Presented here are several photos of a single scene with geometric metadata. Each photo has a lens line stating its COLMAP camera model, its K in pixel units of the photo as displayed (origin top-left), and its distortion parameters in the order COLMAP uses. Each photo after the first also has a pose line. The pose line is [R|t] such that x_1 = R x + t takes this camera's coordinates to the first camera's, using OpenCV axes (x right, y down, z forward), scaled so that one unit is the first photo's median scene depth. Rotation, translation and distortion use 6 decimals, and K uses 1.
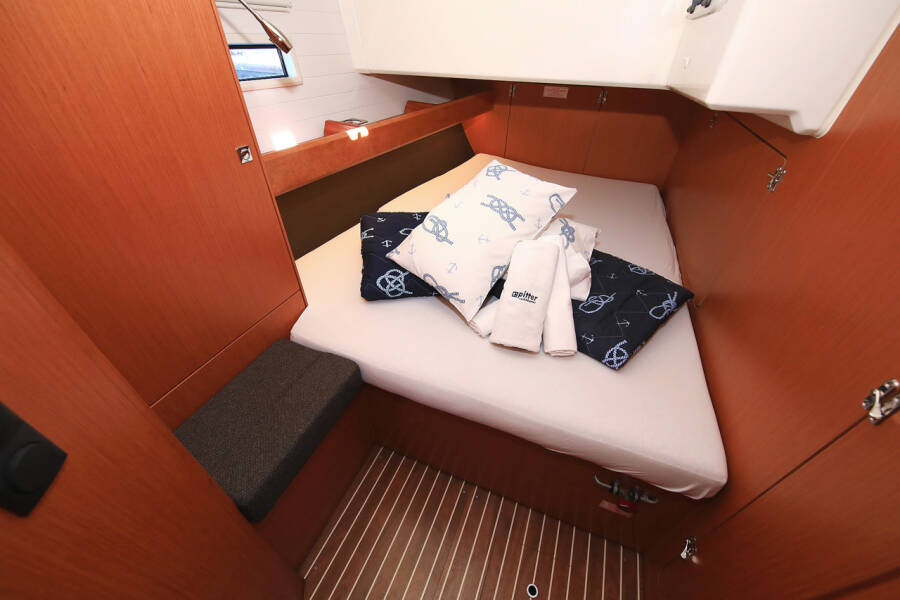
lens RADIAL K [[347.2, 0, 446.8], [0, 347.2, 305.3], [0, 0, 1]] dist [0.002517, 0.000081]
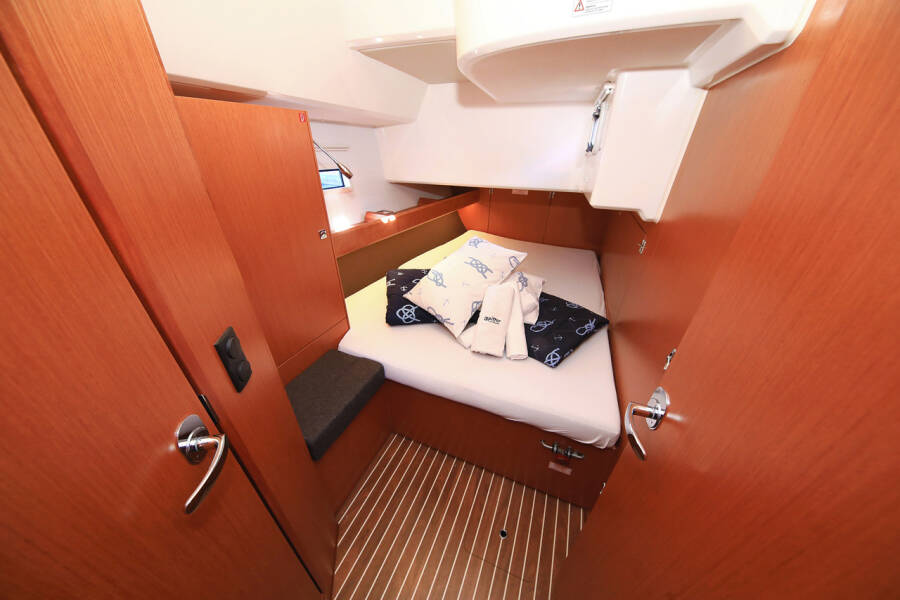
lens RADIAL K [[296.5, 0, 446.3], [0, 296.5, 305.0], [0, 0, 1]] dist [0.000051, -0.000038]
pose [[0.999767, -0.001501, -0.021531, 0.043933], [-0.001886, 0.987681, -0.156466, 0.103726], [0.021501, 0.156471, 0.987449, -0.284551]]
